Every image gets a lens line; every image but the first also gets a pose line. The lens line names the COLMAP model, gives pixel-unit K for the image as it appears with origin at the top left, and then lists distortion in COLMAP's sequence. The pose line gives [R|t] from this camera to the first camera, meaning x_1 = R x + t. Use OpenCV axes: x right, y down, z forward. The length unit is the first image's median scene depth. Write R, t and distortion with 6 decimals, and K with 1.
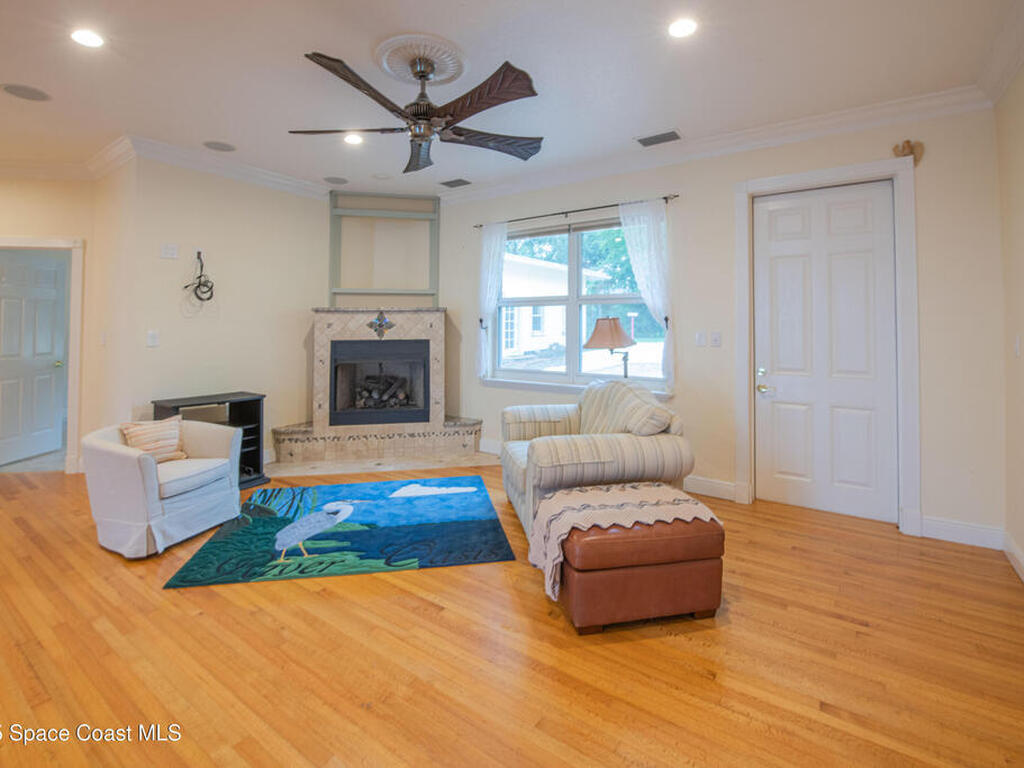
lens RADIAL K [[505.7, 0, 529.2], [0, 505.7, 318.5], [0, 0, 1]] dist [-0.016143, -0.000225]
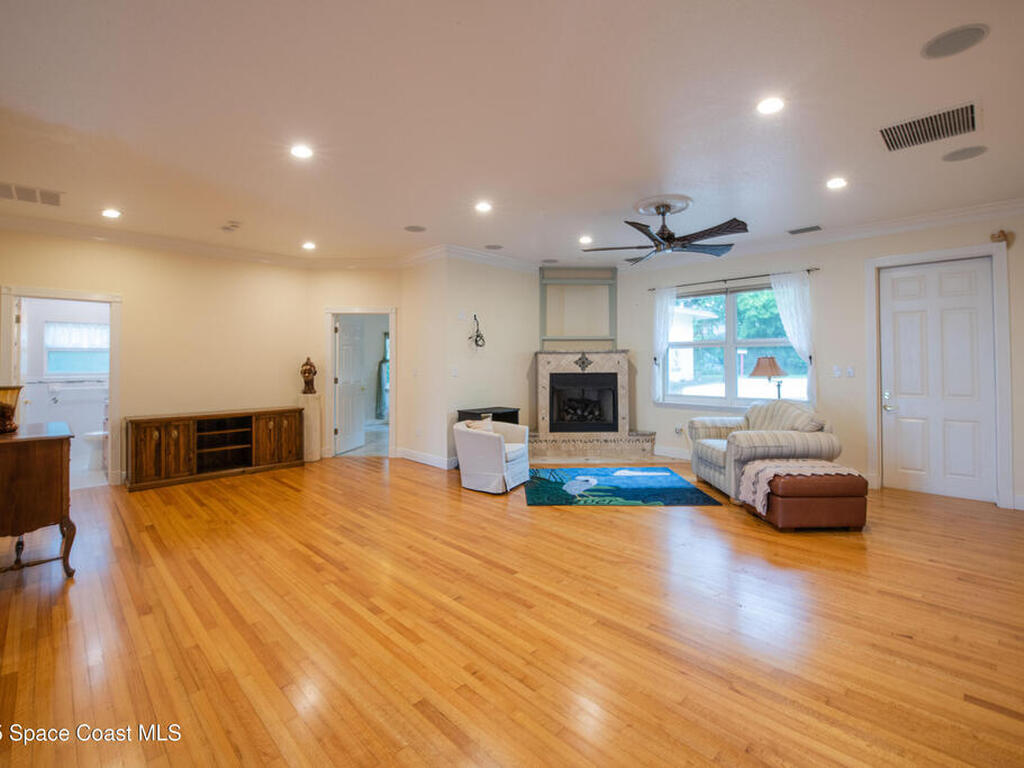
lens RADIAL K [[494.3, 0, 514.4], [0, 494.3, 353.6], [0, 0, 1]] dist [-0.018159, -0.000958]
pose [[0.979382, -0.006311, -0.201917, -0.222533], [0.005407, 0.999973, -0.005029, -0.005976], [0.201943, 0.003833, 0.979390, -0.431138]]
